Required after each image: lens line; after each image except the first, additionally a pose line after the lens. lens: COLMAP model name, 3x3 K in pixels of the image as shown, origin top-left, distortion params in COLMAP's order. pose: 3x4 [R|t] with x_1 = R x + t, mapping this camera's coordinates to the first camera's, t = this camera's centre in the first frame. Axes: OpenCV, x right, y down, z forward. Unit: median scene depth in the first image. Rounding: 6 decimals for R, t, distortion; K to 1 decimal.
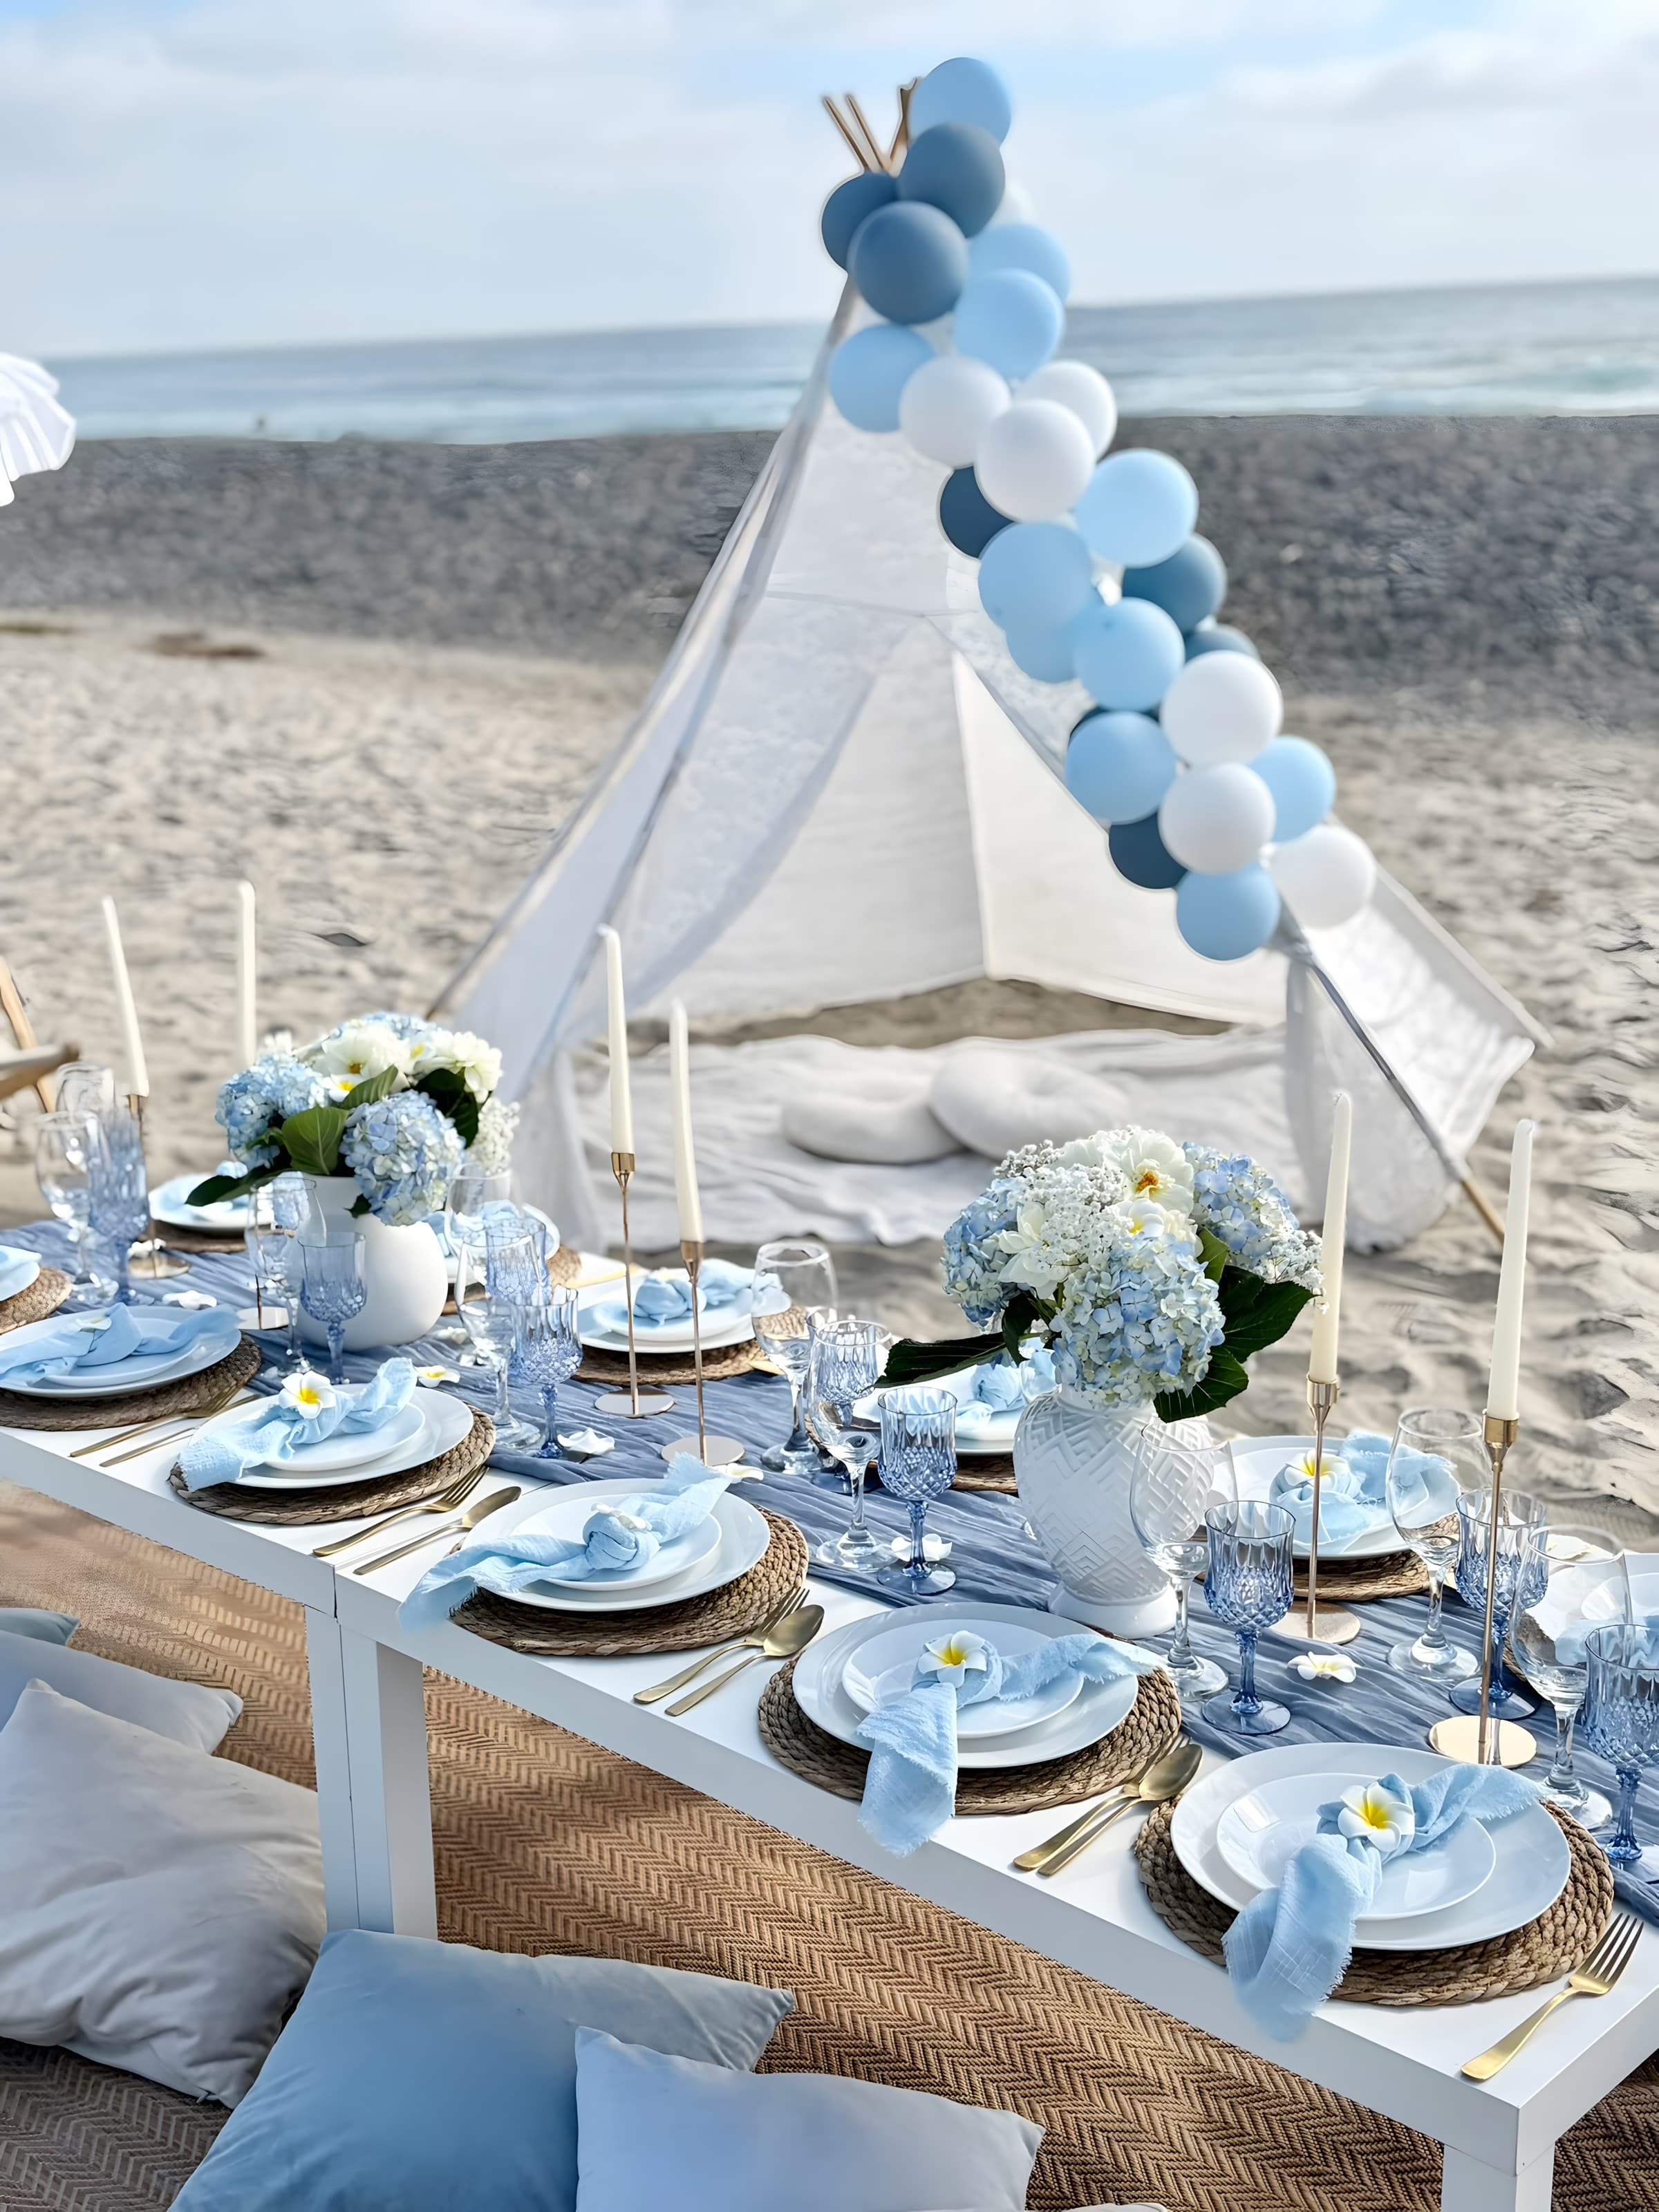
lens RADIAL K [[2851.0, 0, 856.5], [0, 2851.0, 1101.9], [0, 0, 1]] dist [0.305780, -1.352063]
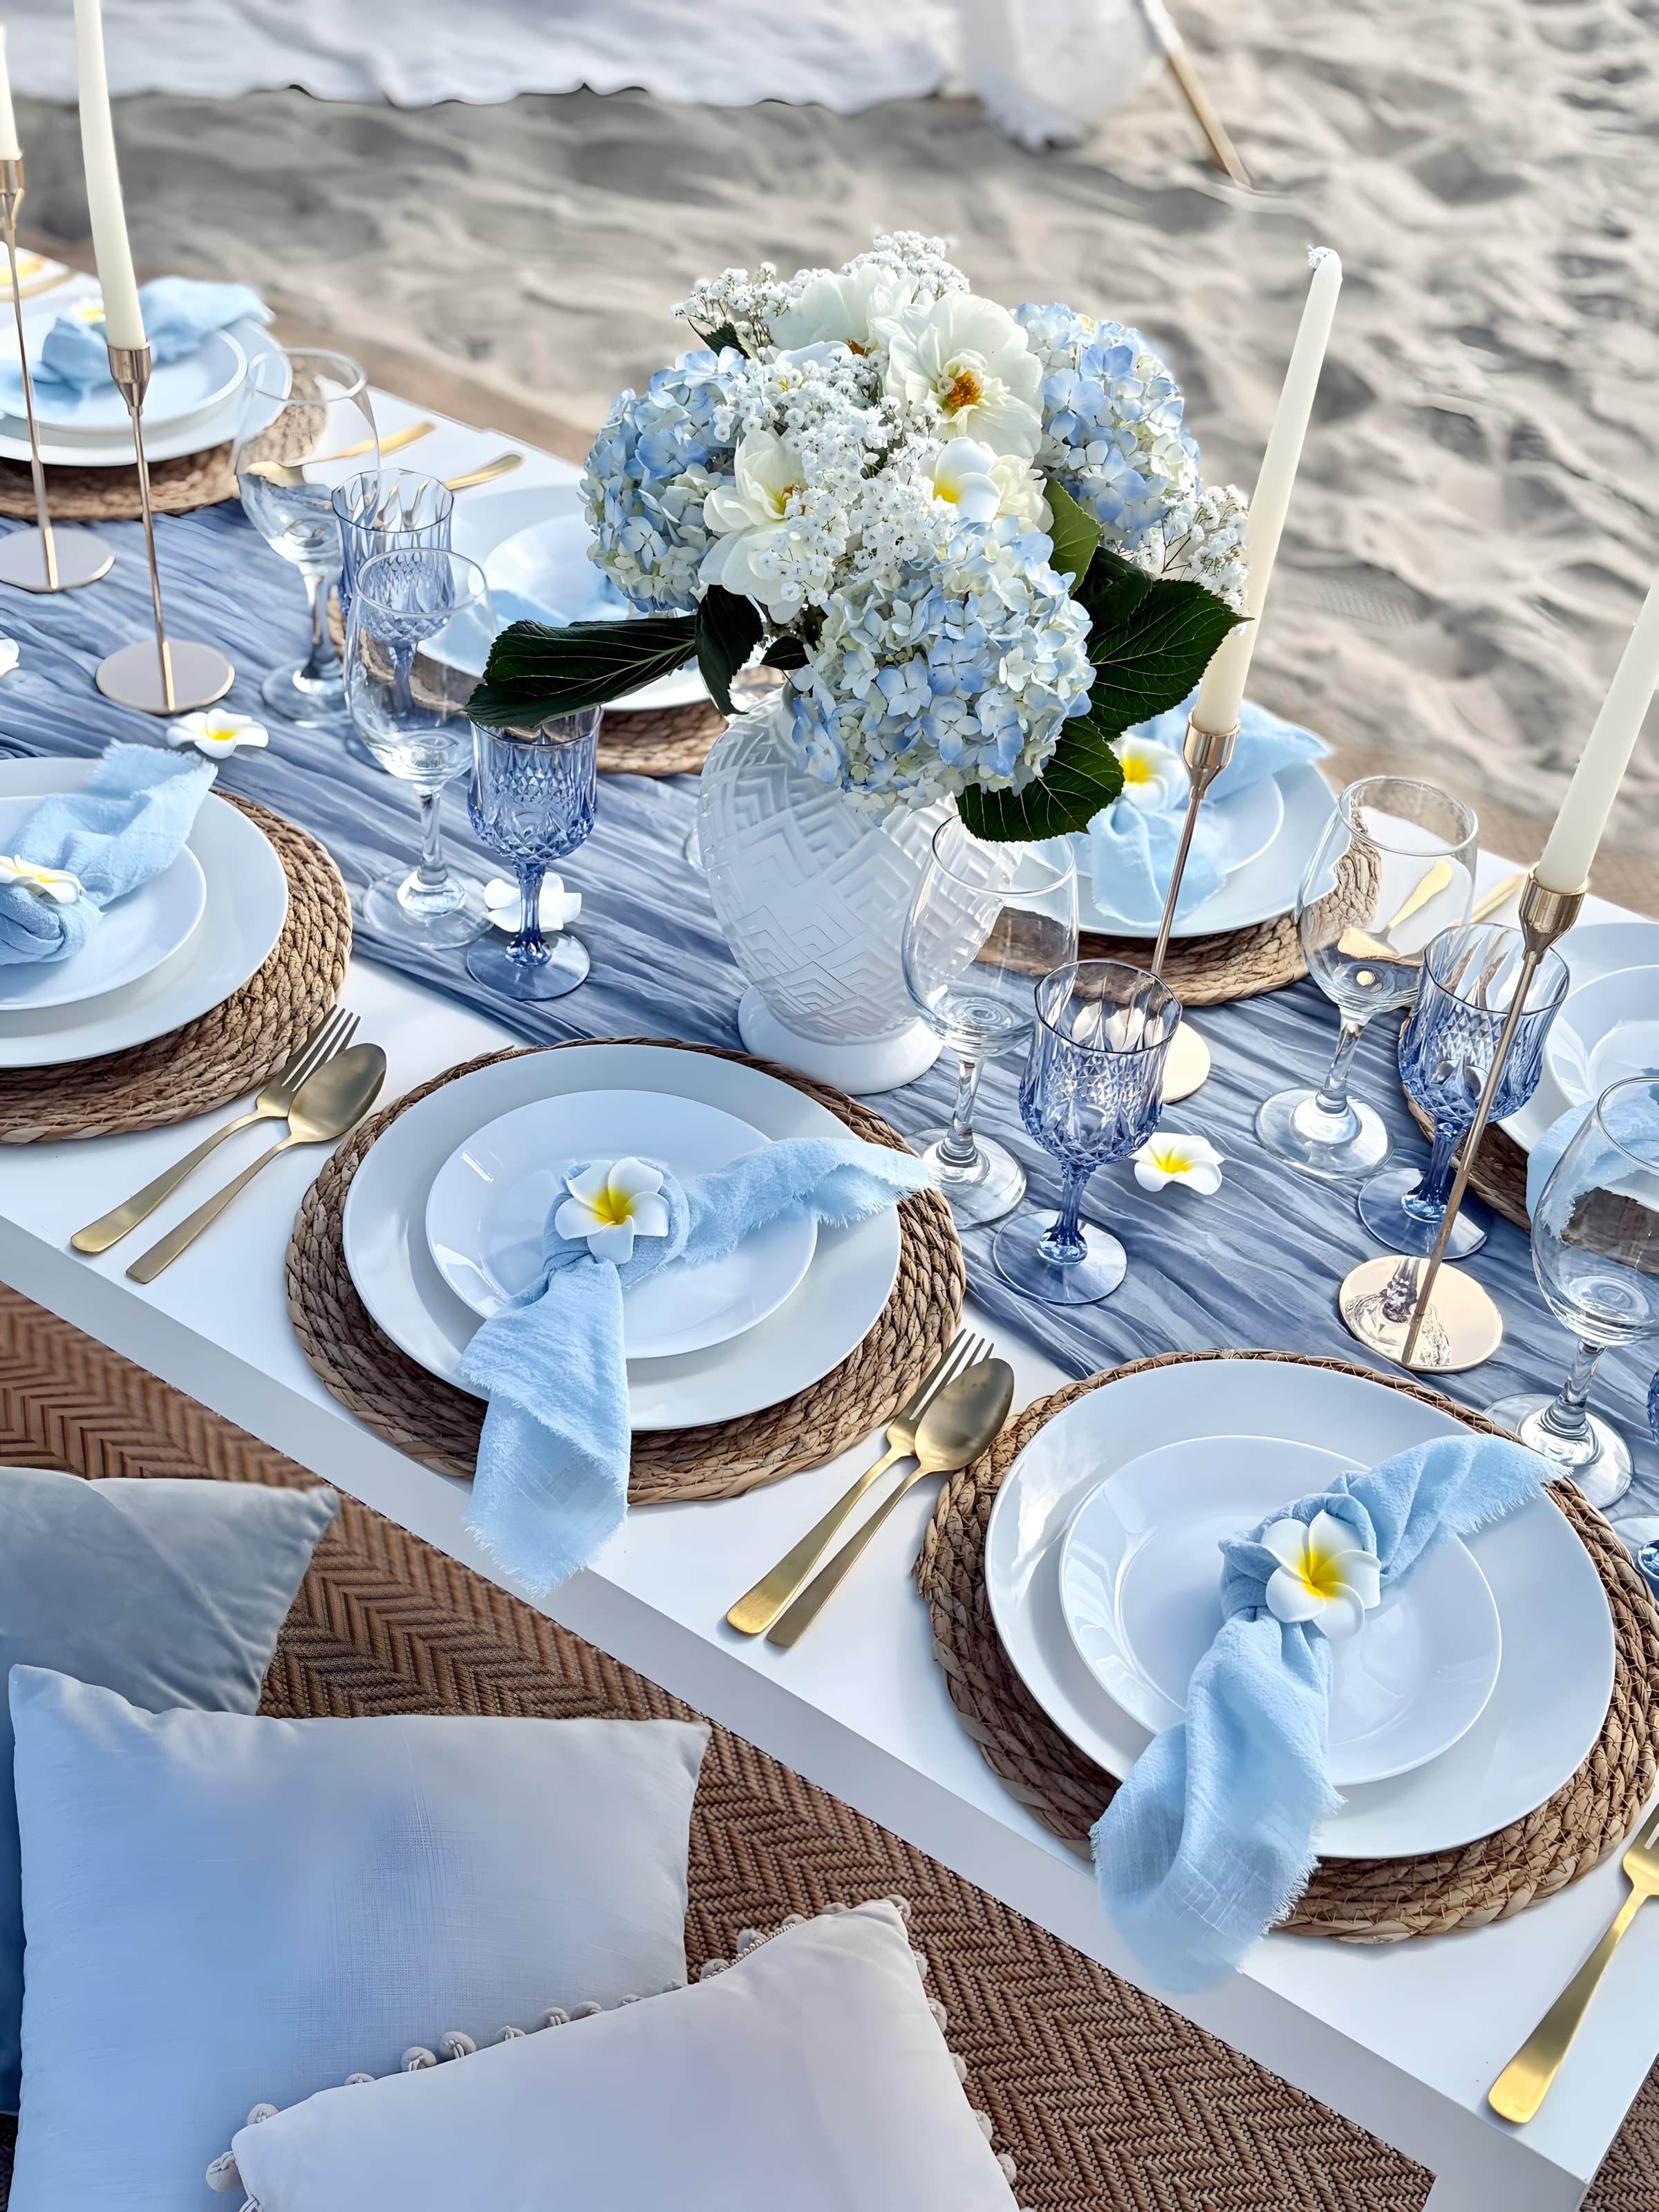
lens RADIAL K [[2851.0, 0, 856.5], [0, 2851.0, 1101.9], [0, 0, 1]] dist [0.305780, -1.352063]
pose [[0.984224, -0.018873, 0.175918, -0.021529], [-0.058241, 0.904320, 0.422864, -0.086360], [-0.167067, -0.426438, 0.888954, 0.449038]]
